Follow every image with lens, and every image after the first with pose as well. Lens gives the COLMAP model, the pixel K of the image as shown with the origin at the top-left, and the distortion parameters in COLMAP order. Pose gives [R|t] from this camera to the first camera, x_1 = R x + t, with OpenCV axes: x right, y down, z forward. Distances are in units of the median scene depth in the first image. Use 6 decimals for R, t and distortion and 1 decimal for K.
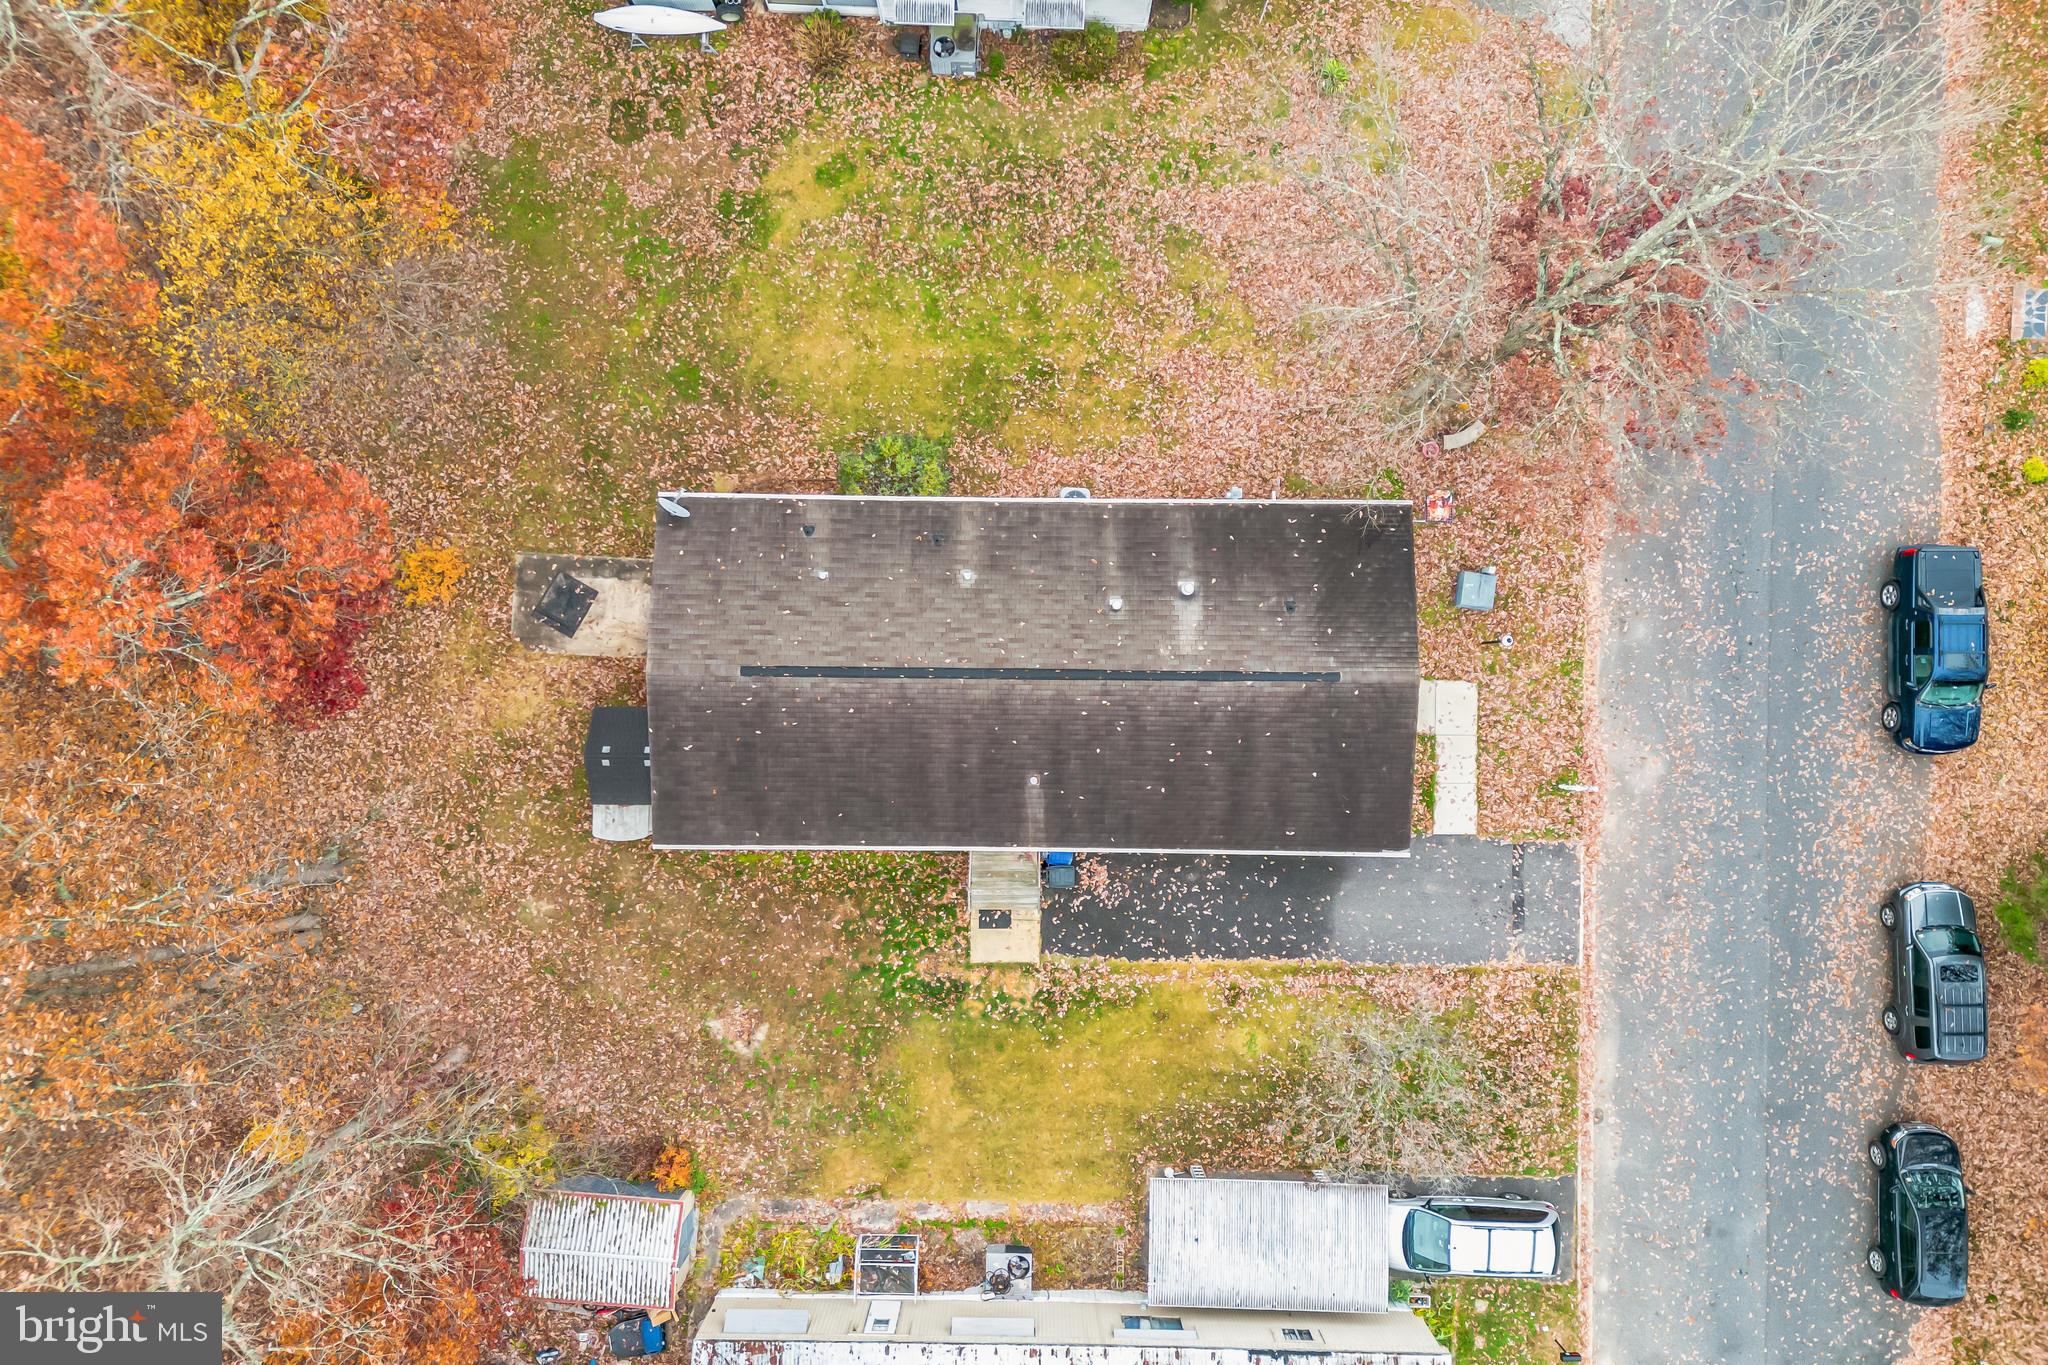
lens RADIAL K [[1455.8, 0, 1022.3], [0, 1455.8, 657.3], [0, 0, 1]] dist [0.010001, -0.000278]
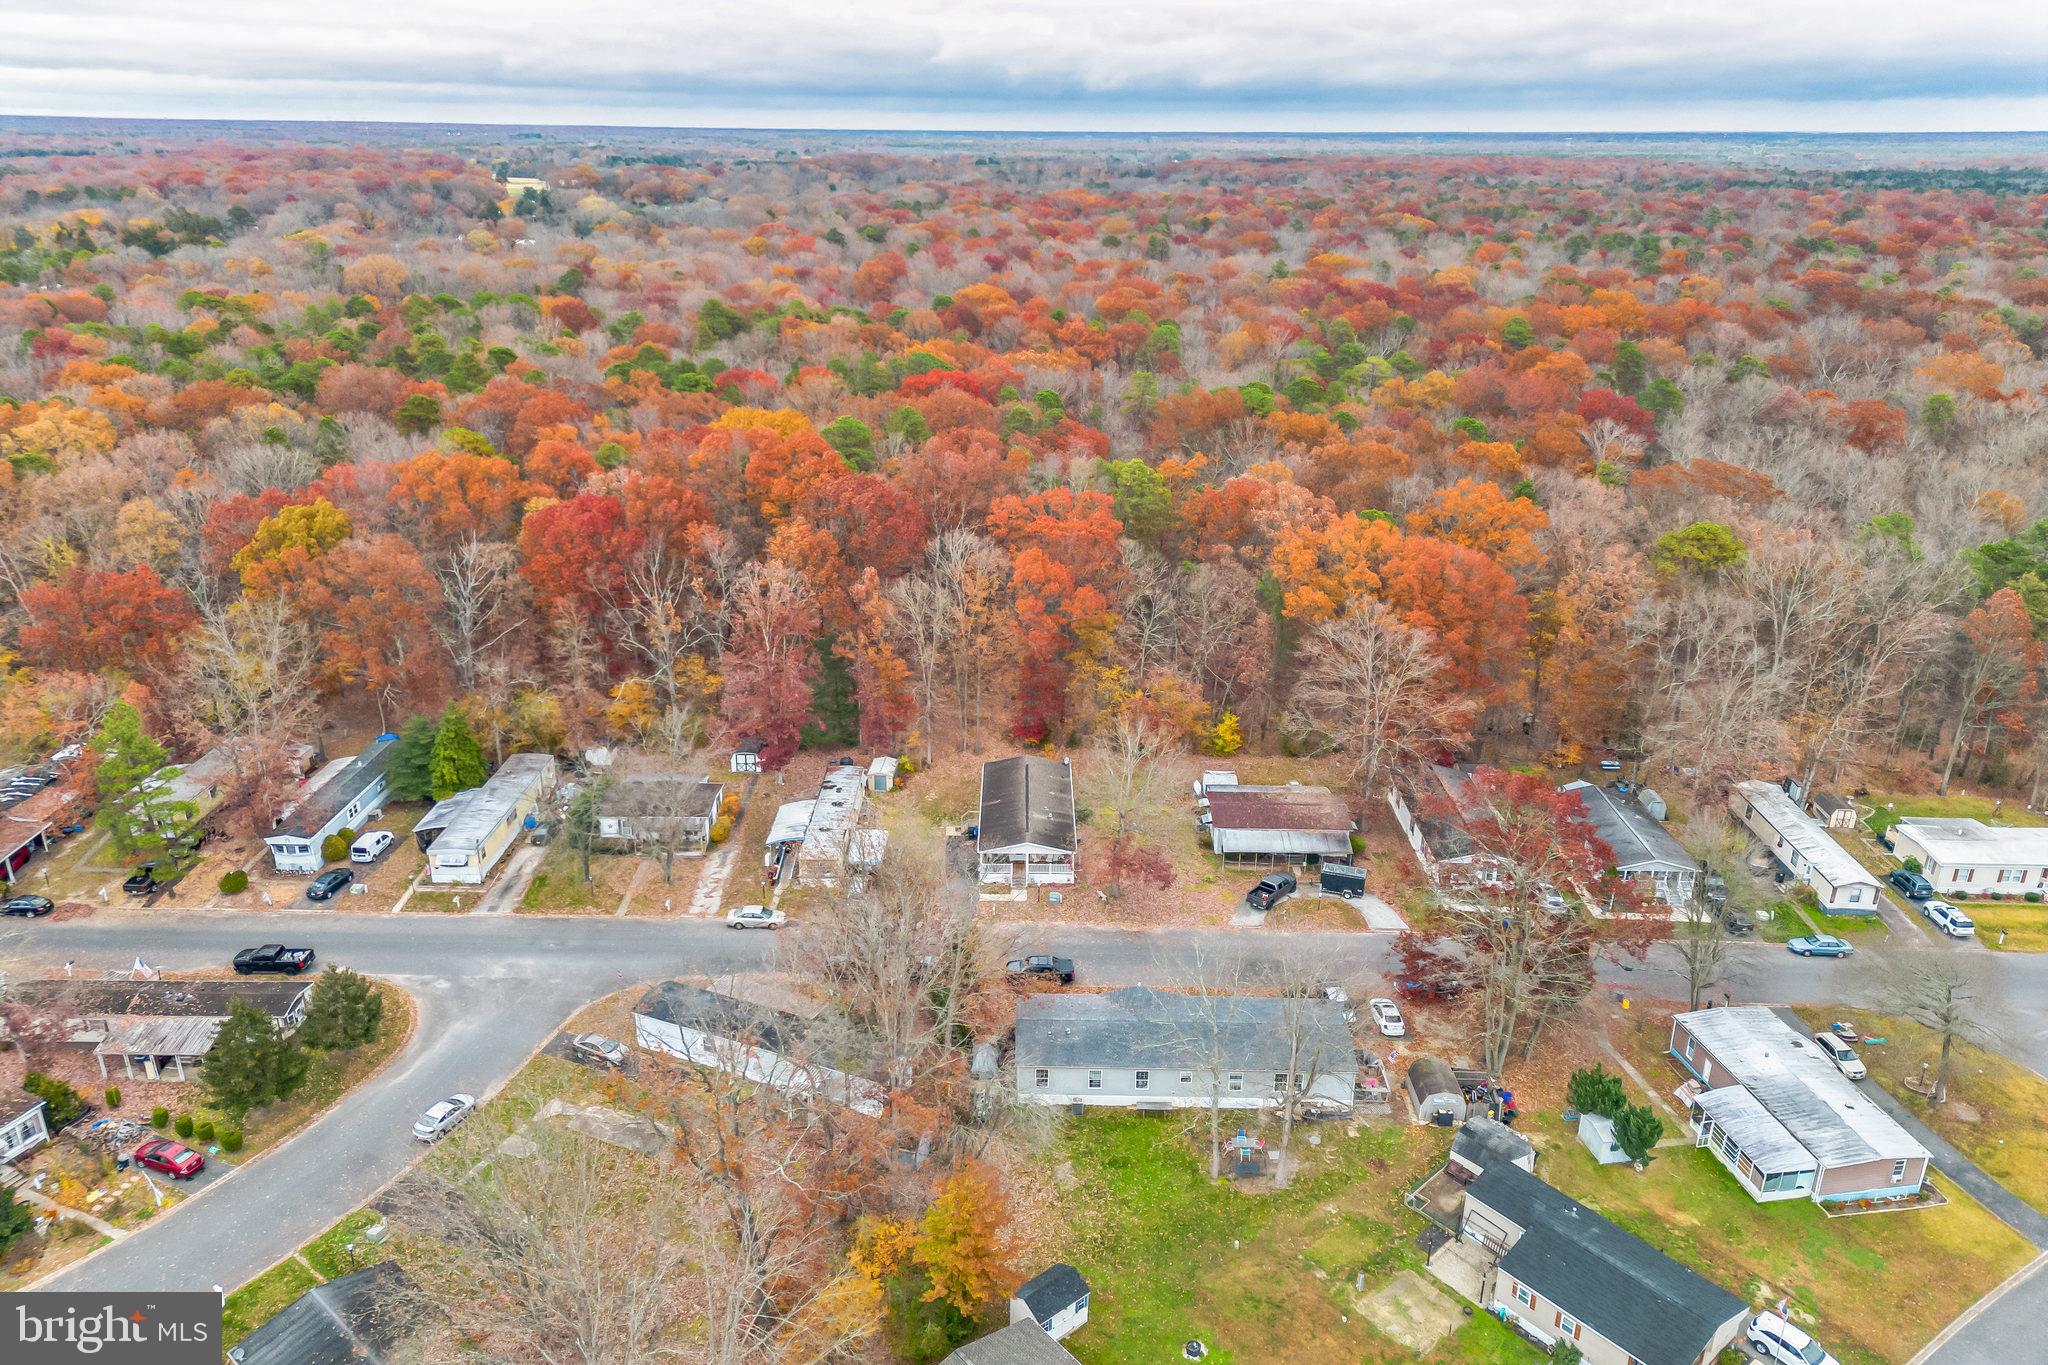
lens RADIAL K [[1455.8, 0, 1022.3], [0, 1455.8, 657.3], [0, 0, 1]] dist [0.010001, -0.000278]
pose [[0.009172, 0.343148, -0.939236, 3.155983], [-0.999644, 0.026684, -0.000013, 0.013110], [0.025058, 0.938902, 0.343271, -0.600317]]
